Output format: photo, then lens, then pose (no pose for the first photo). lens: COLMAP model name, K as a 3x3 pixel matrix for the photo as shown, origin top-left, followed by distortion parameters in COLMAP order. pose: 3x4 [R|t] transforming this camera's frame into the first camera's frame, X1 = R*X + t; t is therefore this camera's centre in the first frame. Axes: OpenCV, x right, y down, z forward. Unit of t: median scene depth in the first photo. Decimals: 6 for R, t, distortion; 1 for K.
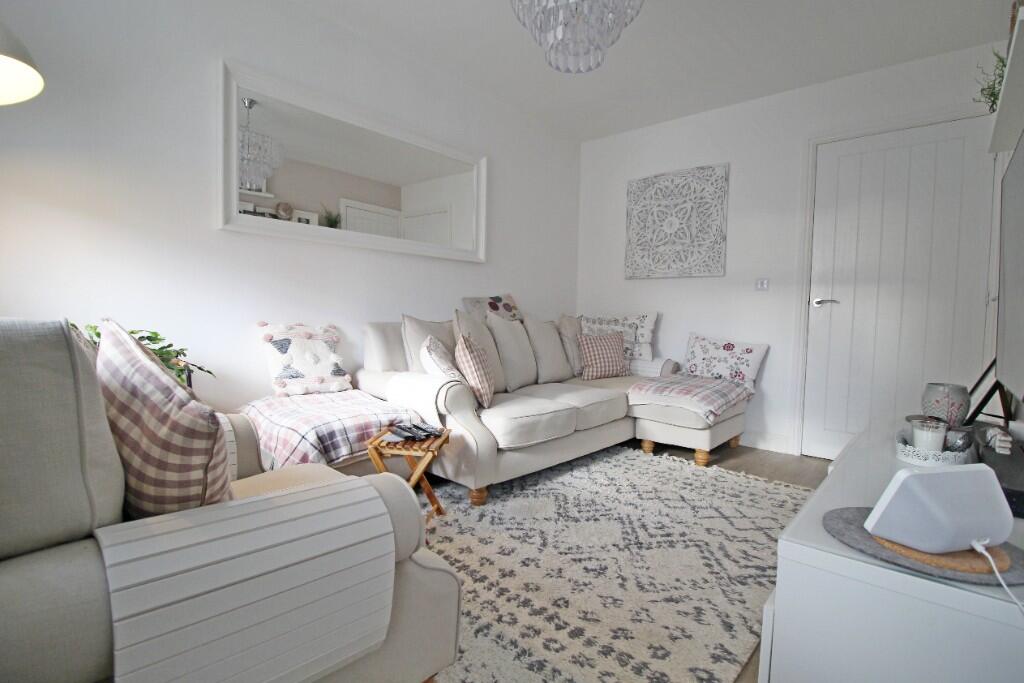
lens RADIAL K [[485.1, 0, 508.7], [0, 485.1, 346.3], [0, 0, 1]] dist [-0.015830, -0.003403]
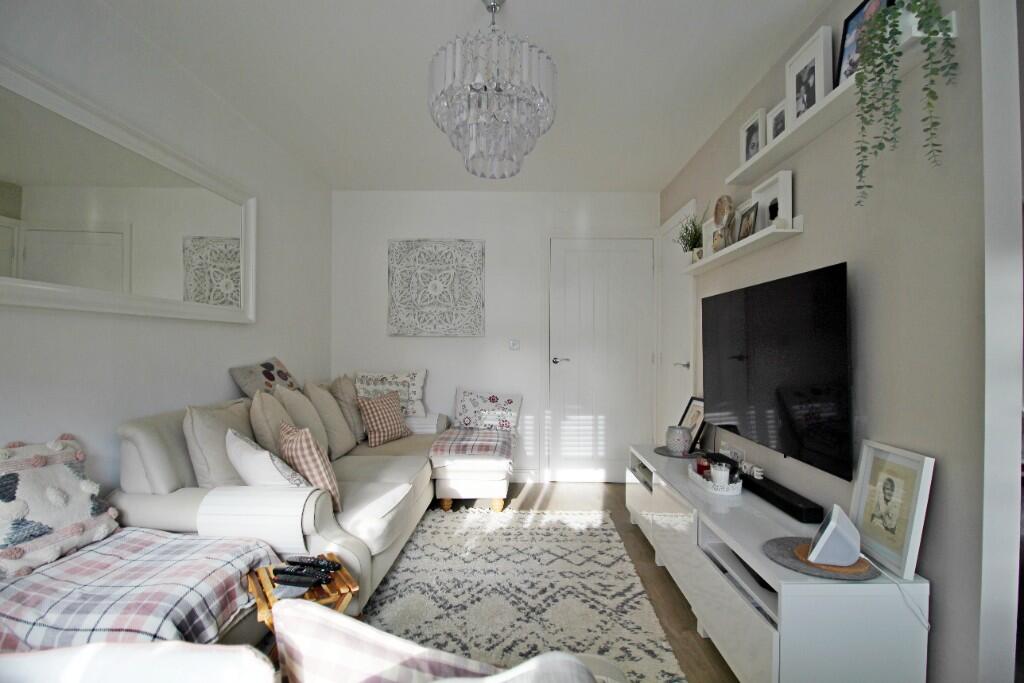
lens RADIAL K [[485.1, 0, 508.1], [0, 485.1, 341.3], [0, 0, 1]] dist [-0.015830, -0.003403]
pose [[0.749563, -0.016133, 0.661737, -0.360332], [0.053929, 0.997868, -0.036759, -0.117977], [-0.659733, 0.063240, 0.748835, 0.134655]]
